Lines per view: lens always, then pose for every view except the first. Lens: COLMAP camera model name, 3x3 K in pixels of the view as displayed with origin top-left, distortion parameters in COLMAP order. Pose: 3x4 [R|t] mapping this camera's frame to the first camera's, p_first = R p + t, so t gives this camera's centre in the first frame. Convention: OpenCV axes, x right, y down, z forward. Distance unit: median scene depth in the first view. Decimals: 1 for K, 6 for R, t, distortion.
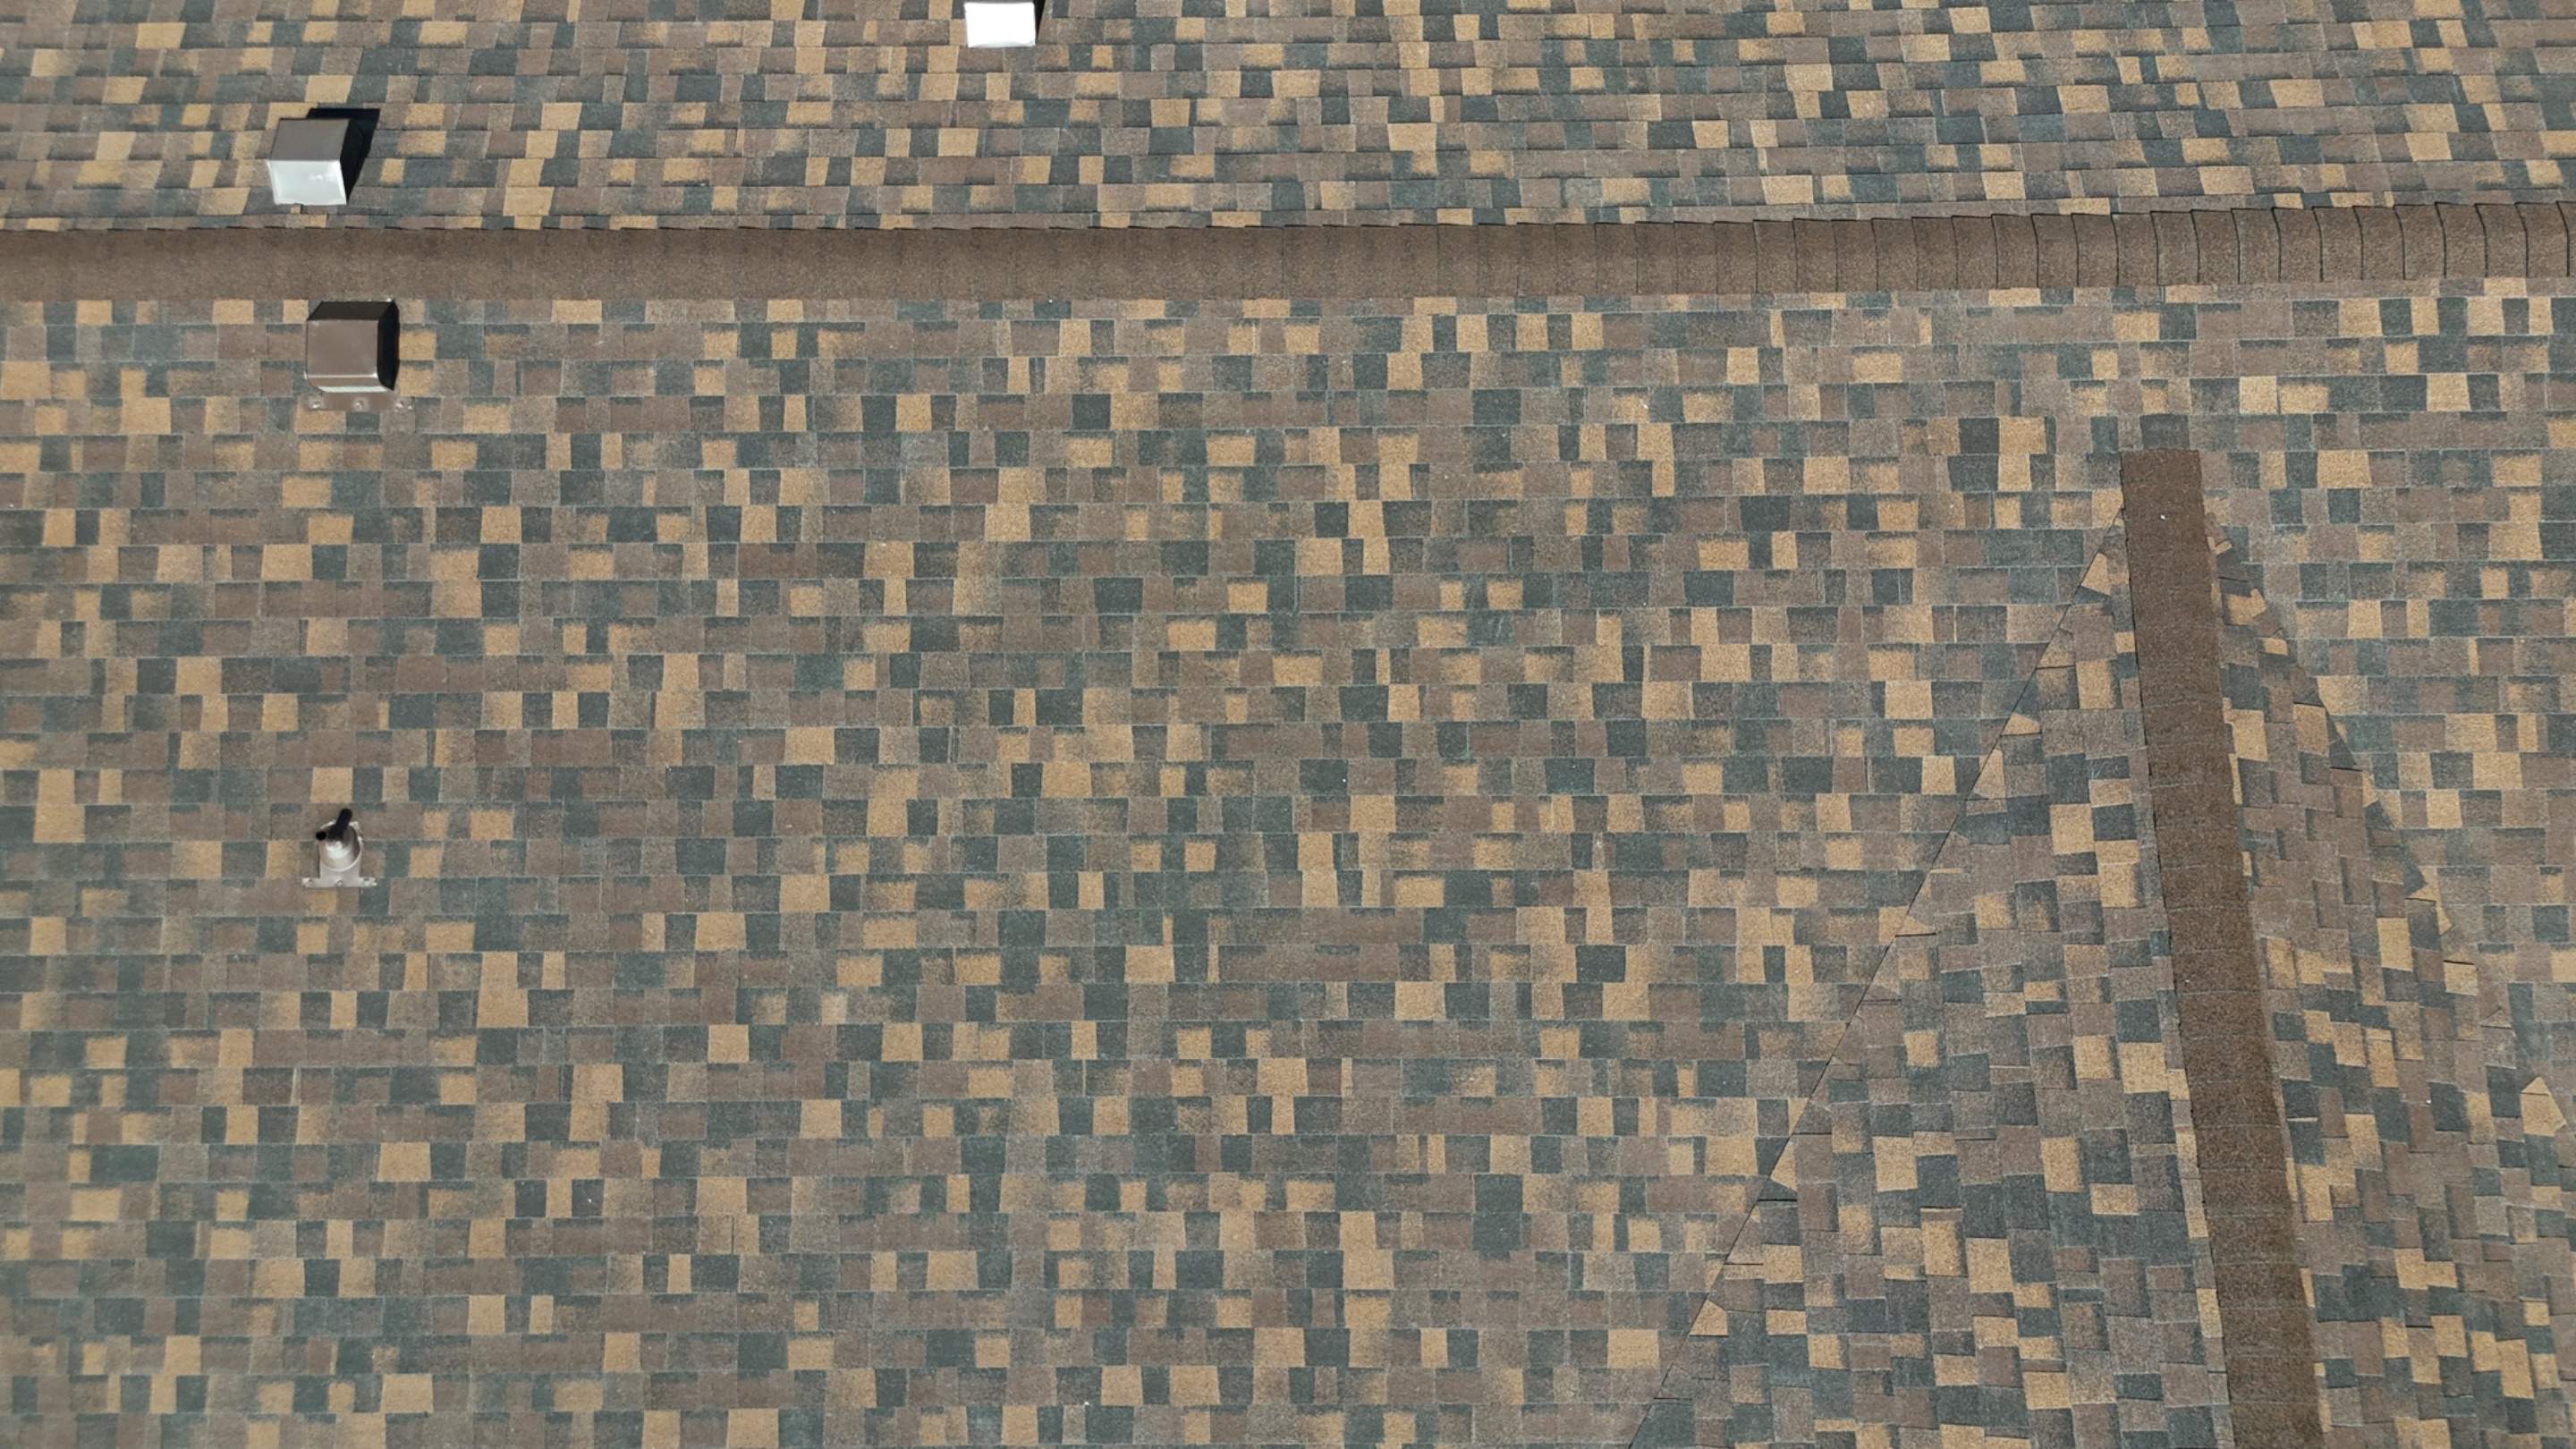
lens RADIAL K [[1896.1, 0, 1291.9], [0, 1896.1, 720.2], [0, 0, 1]] dist [0.072315, -0.064284]
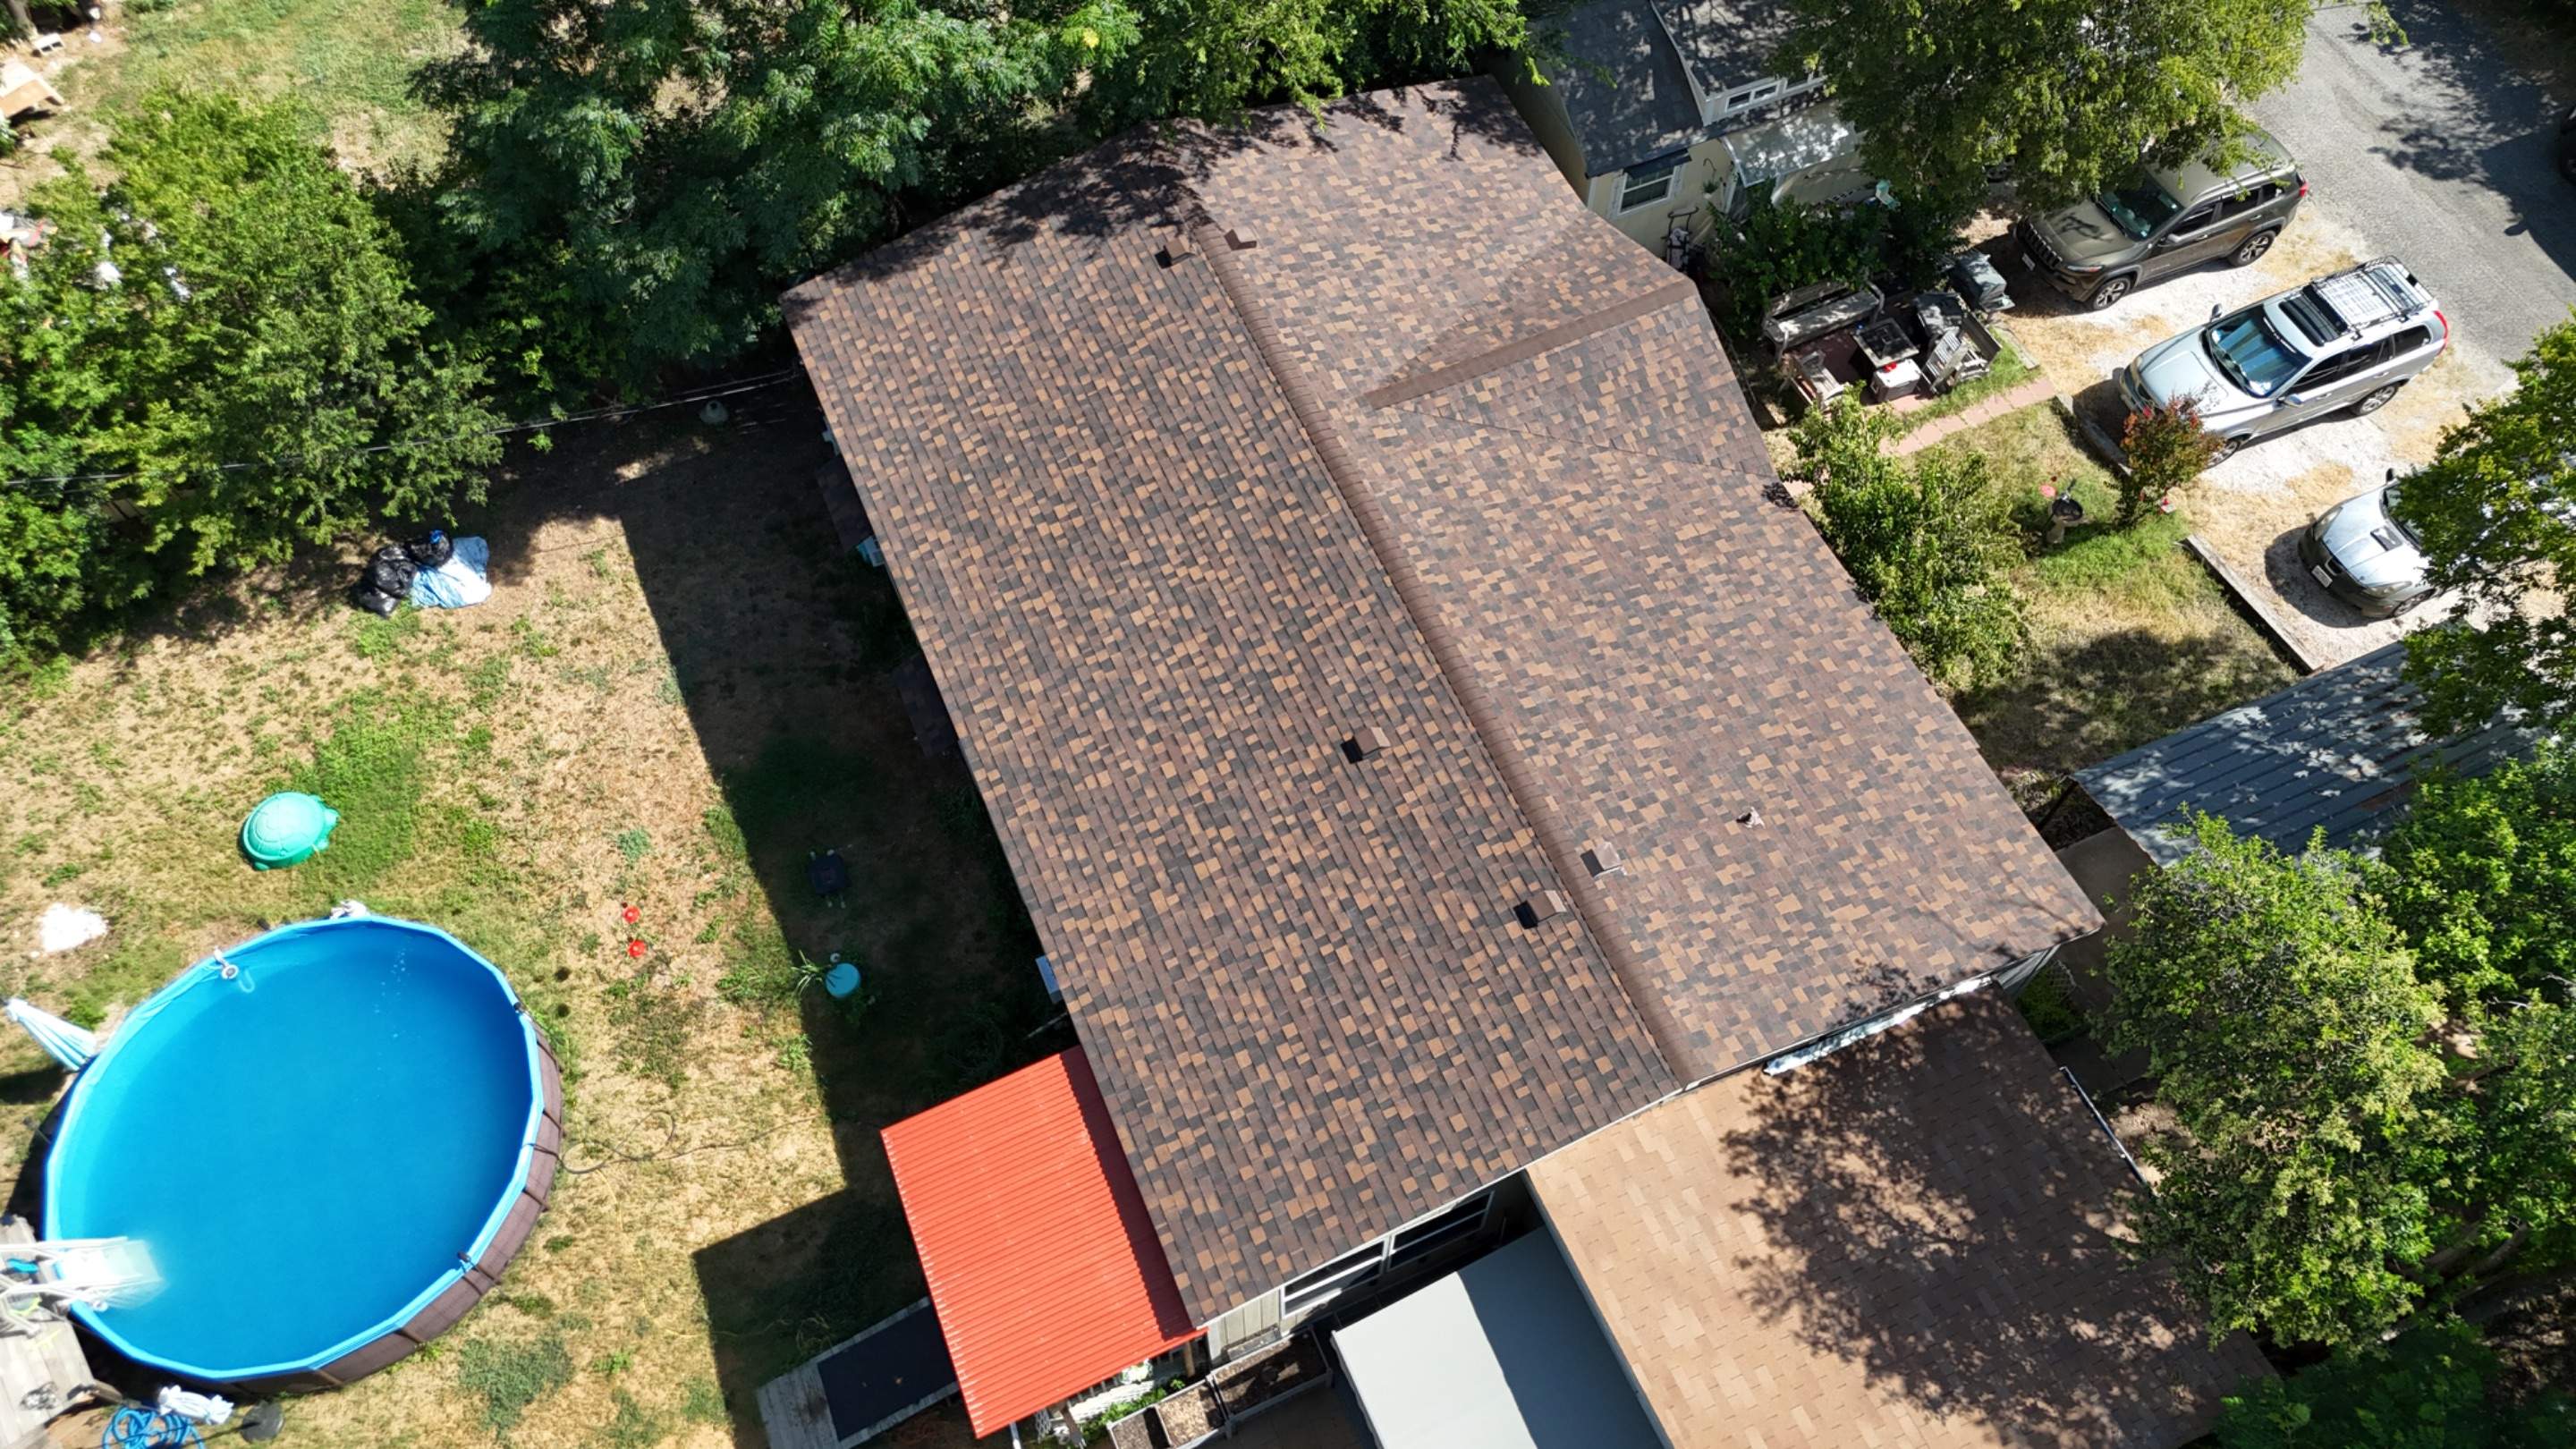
lens RADIAL K [[1885.4, 0, 1293.0], [0, 1885.4, 720.0], [0, 0, 1]] dist [0.180683, -0.471675]
pose [[-0.401221, -0.777204, 0.484742, -1.495490], [0.889518, -0.204311, 0.408676, -1.690247], [-0.218586, 0.595156, 0.773310, -1.163104]]
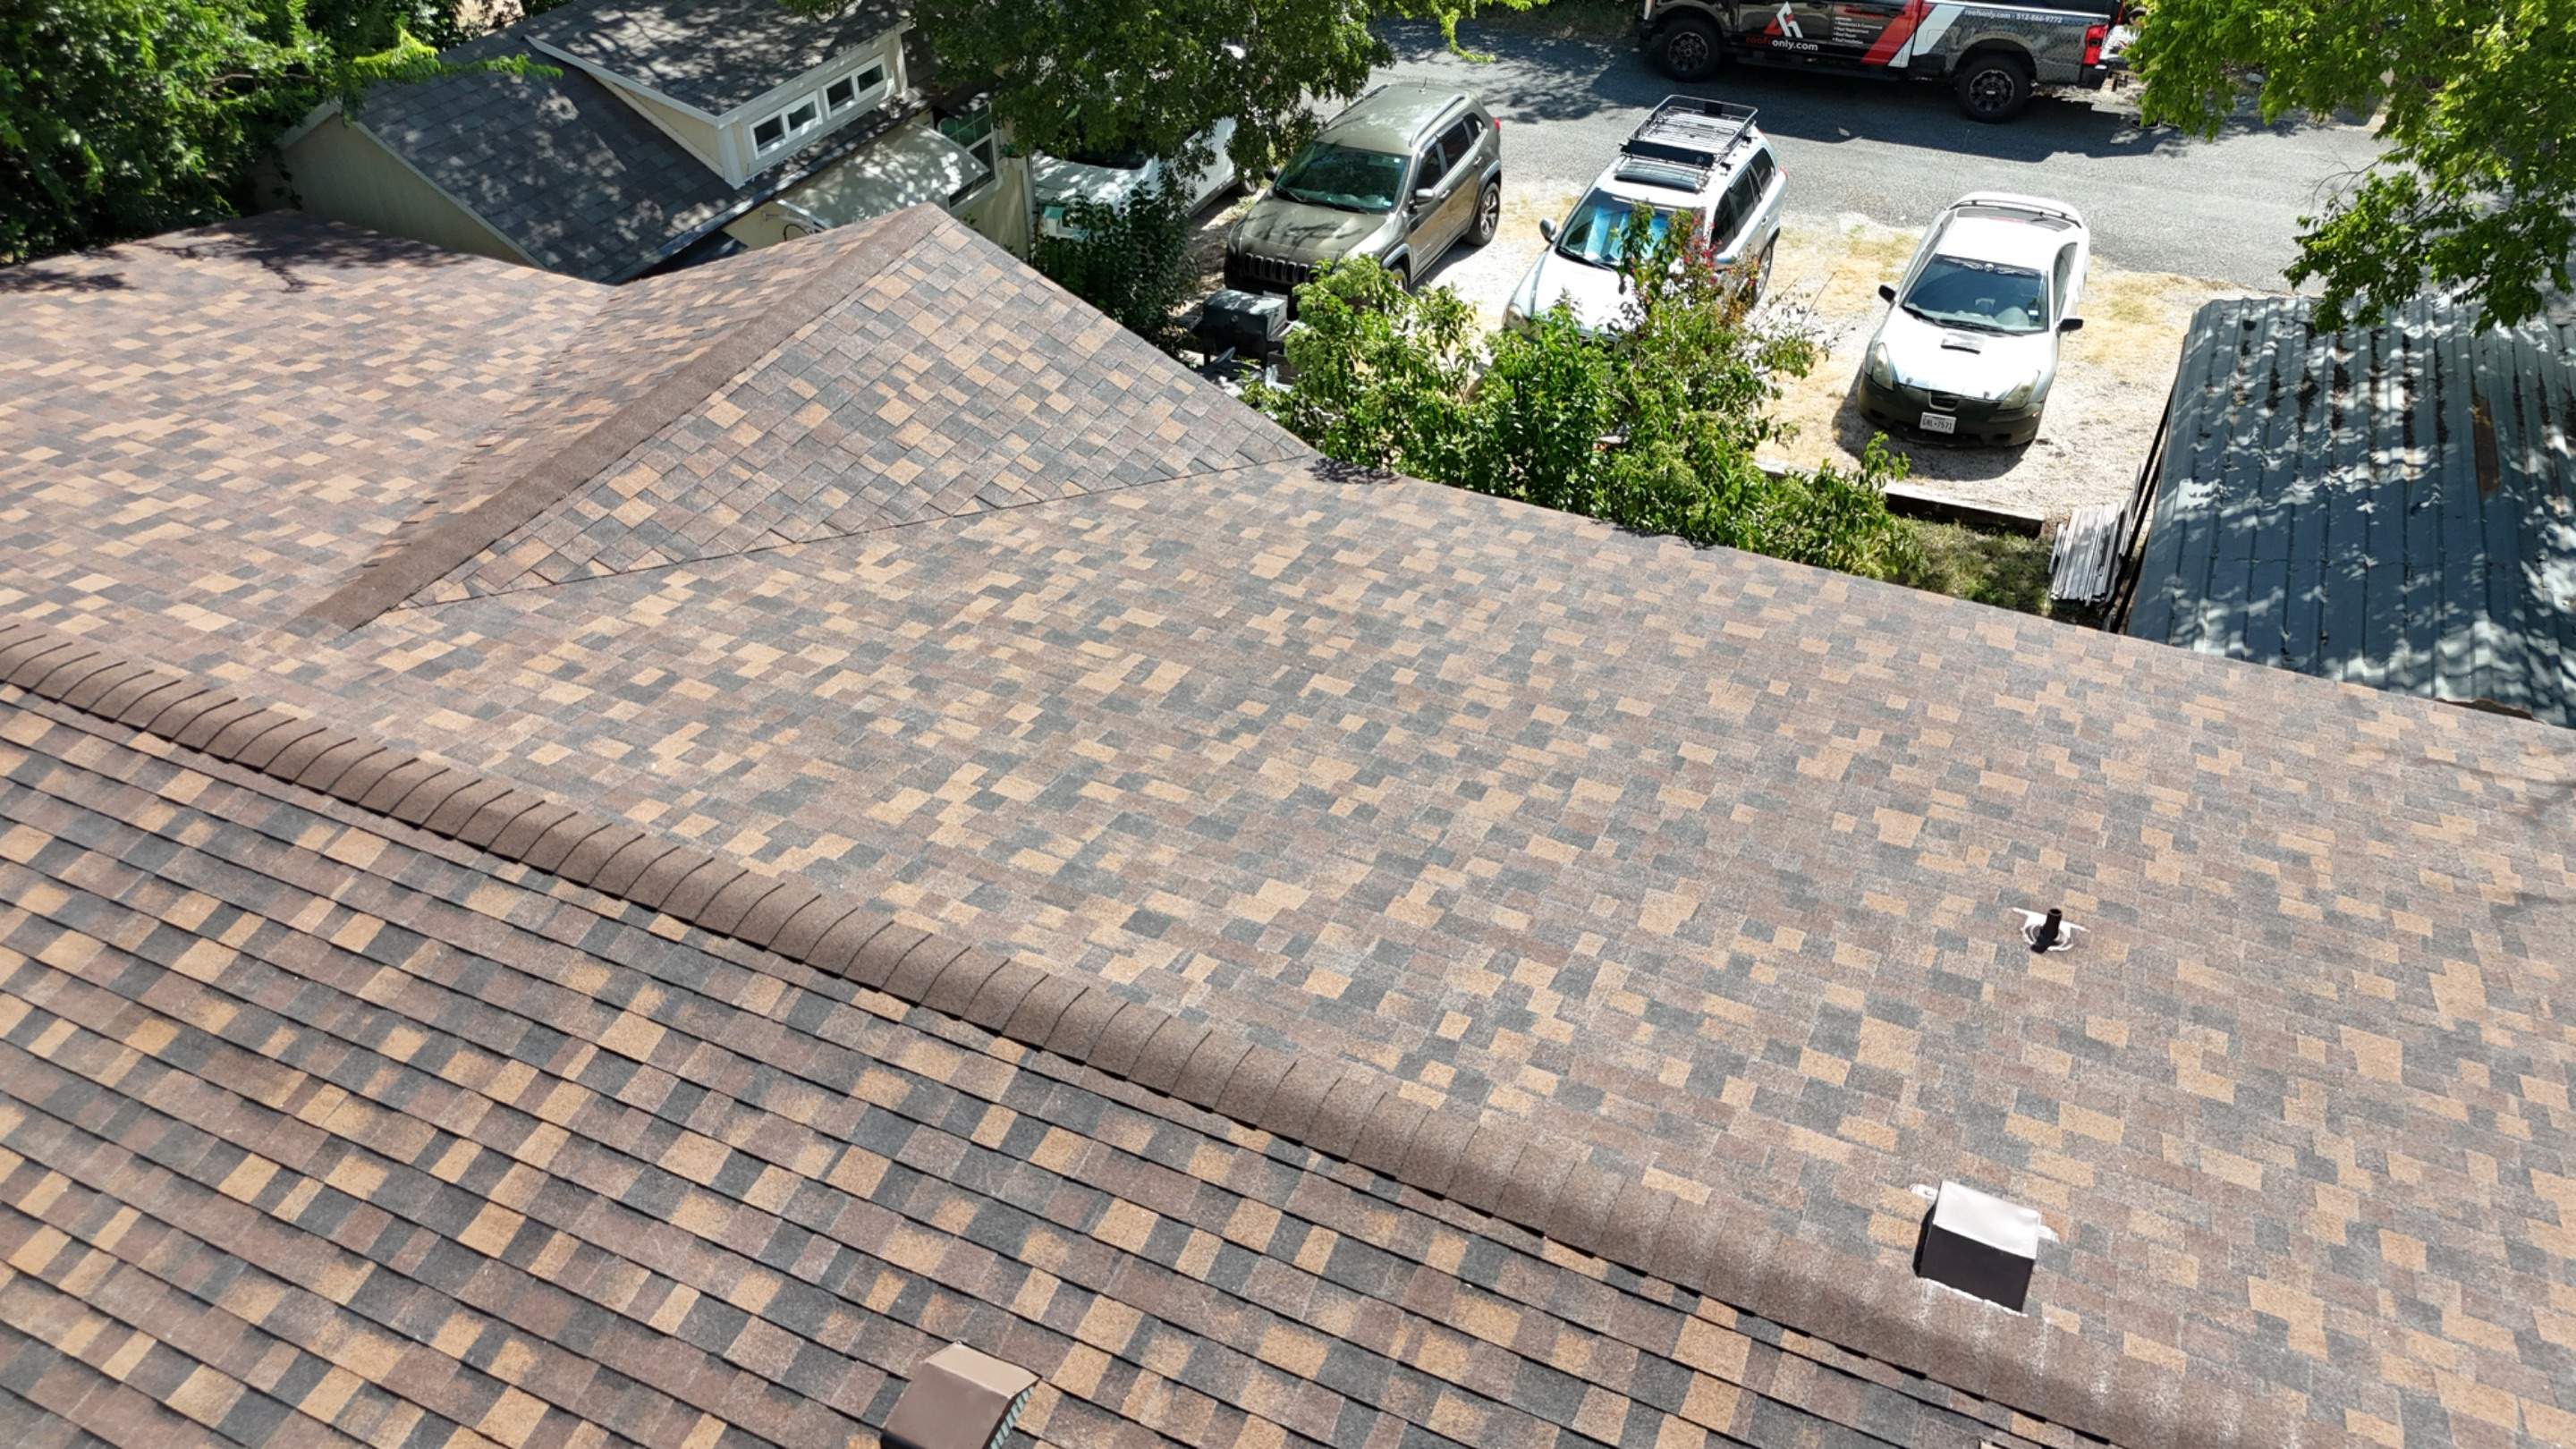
lens RADIAL K [[1892.9, 0, 1291.7], [0, 1892.9, 720.8], [0, 0, 1]] dist [0.079772, -0.076358]
pose [[-0.906437, -0.243298, 0.345221, -0.457220], [0.413132, -0.341024, 0.844408, -0.865168], [-0.087714, 0.908025, 0.409631, 0.541294]]
